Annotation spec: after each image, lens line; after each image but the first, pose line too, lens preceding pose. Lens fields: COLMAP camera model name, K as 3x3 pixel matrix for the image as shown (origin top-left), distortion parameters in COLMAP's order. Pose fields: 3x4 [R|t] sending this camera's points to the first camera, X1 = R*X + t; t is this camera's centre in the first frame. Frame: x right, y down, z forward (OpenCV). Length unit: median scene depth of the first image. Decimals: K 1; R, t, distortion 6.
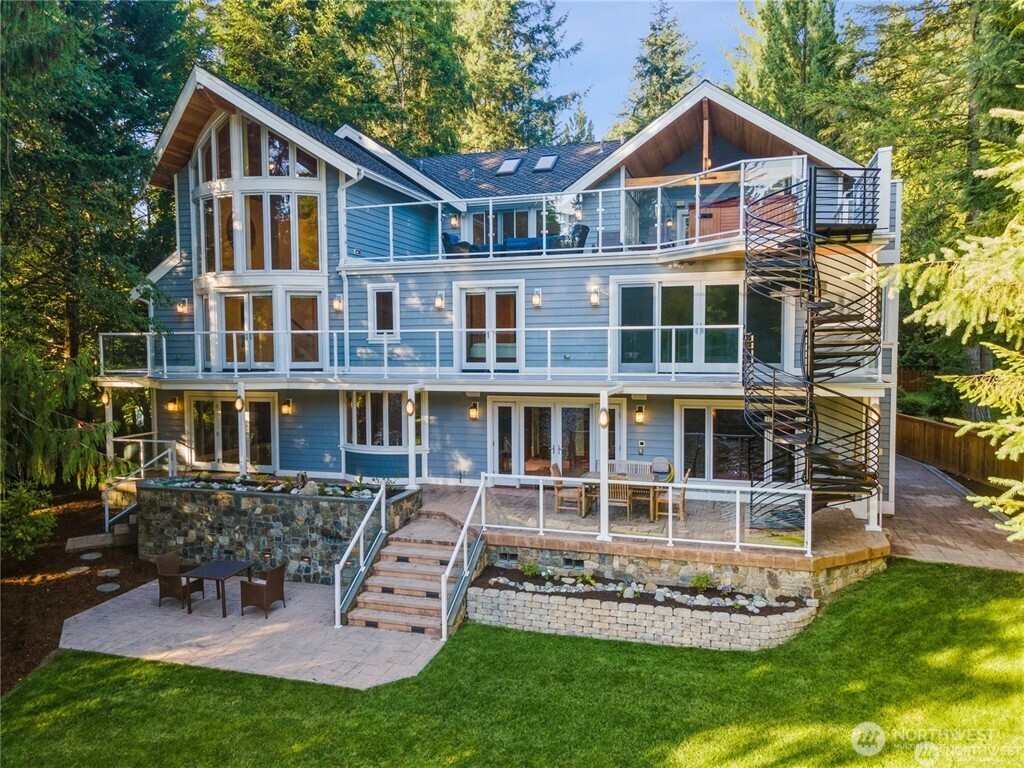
lens RADIAL K [[738.3, 0, 512.0], [0, 738.3, 384.0], [0, 0, 1]] dist [0.034375, 0.004033]
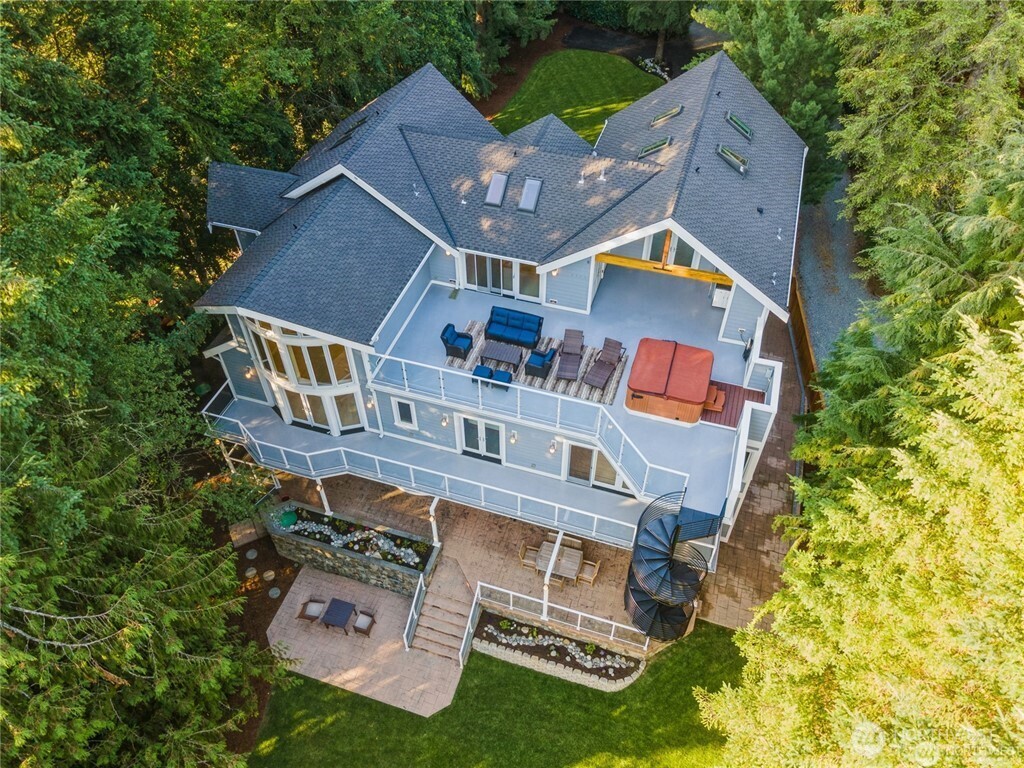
lens RADIAL K [[738.3, 0, 512.0], [0, 738.3, 384.0], [0, 0, 1]] dist [0.034375, 0.004033]
pose [[0.999967, 0.006717, -0.004561, 0.041285], [-0.001793, 0.730618, 0.682784, -1.314313], [0.007919, -0.682754, 0.730606, 0.033216]]
